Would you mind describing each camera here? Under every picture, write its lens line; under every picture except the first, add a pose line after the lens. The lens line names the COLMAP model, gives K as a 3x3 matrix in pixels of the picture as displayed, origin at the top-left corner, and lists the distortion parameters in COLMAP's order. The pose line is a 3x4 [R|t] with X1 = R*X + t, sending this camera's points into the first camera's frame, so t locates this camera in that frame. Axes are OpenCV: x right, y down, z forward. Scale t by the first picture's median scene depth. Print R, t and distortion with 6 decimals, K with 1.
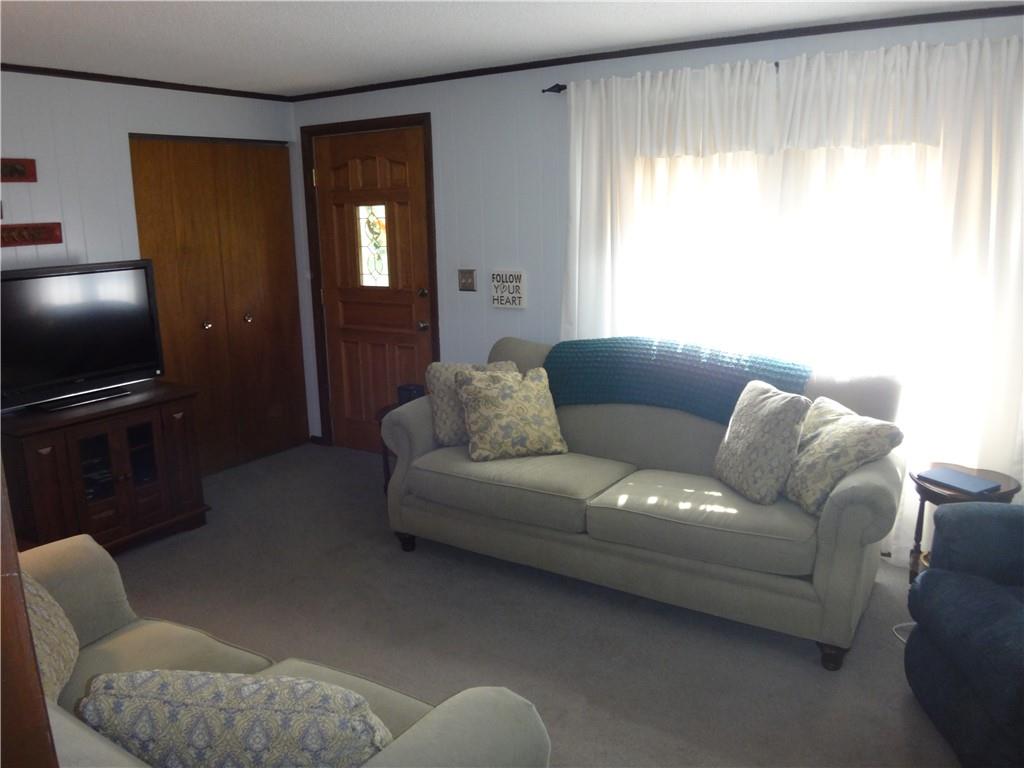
lens RADIAL K [[795.3, 0, 508.3], [0, 795.3, 379.1], [0, 0, 1]] dist [-0.024932, -0.056812]
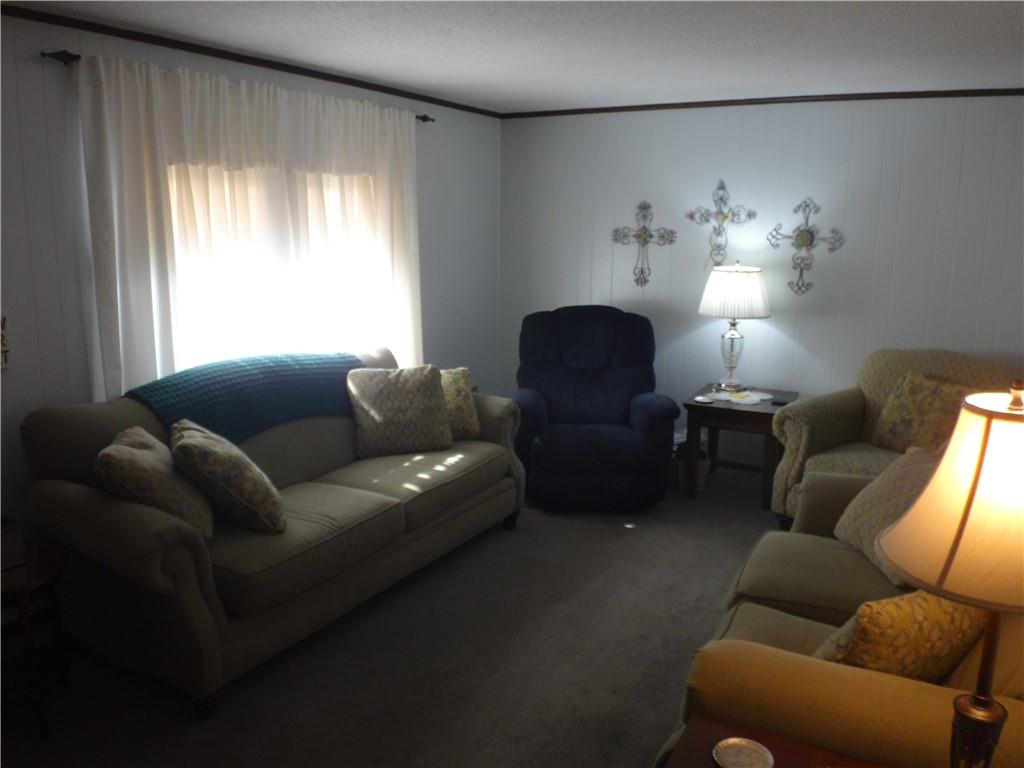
lens RADIAL K [[795.3, 0, 508.3], [0, 795.3, 379.1], [0, 0, 1]] dist [-0.024932, -0.056812]
pose [[-0.040519, -0.186998, 0.981524, -0.806378], [0.187922, 0.963374, 0.191298, -0.157071], [-0.981348, 0.192202, -0.003894, 0.741266]]
